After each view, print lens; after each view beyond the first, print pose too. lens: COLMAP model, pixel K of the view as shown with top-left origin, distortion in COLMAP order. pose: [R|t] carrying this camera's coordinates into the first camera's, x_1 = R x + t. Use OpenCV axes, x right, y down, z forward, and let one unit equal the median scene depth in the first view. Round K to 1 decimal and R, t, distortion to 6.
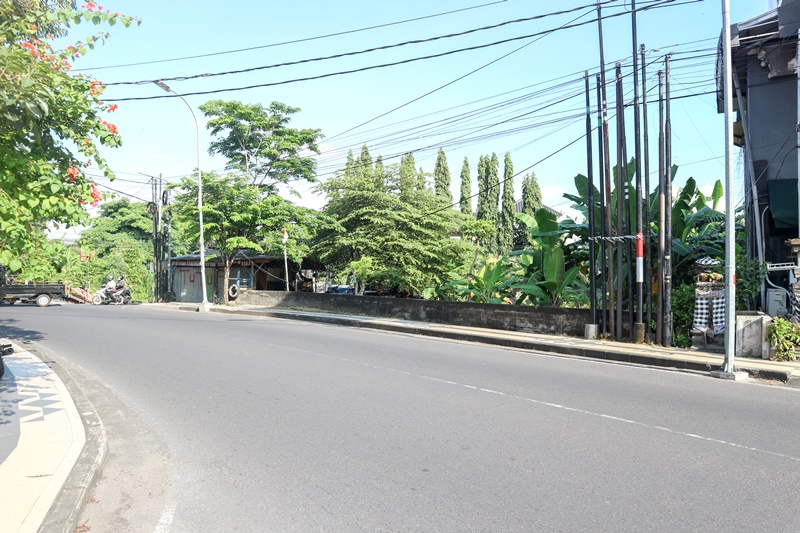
lens RADIAL K [[583.6, 0, 398.6], [0, 583.6, 263.9], [0, 0, 1]] dist [-0.074533, 0.009425]
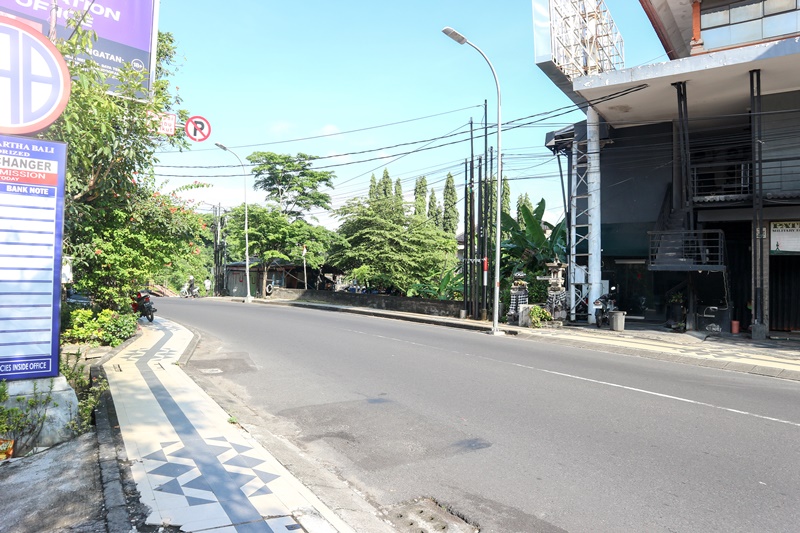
lens RADIAL K [[549.7, 0, 401.0], [0, 549.7, 270.9], [0, 0, 1]] dist [-0.105905, 0.046239]
pose [[0.997526, 0.011439, -0.069363, 0.117357], [-0.010971, 0.999914, 0.007122, -0.009059], [0.069439, -0.006343, 0.997566, -0.280097]]
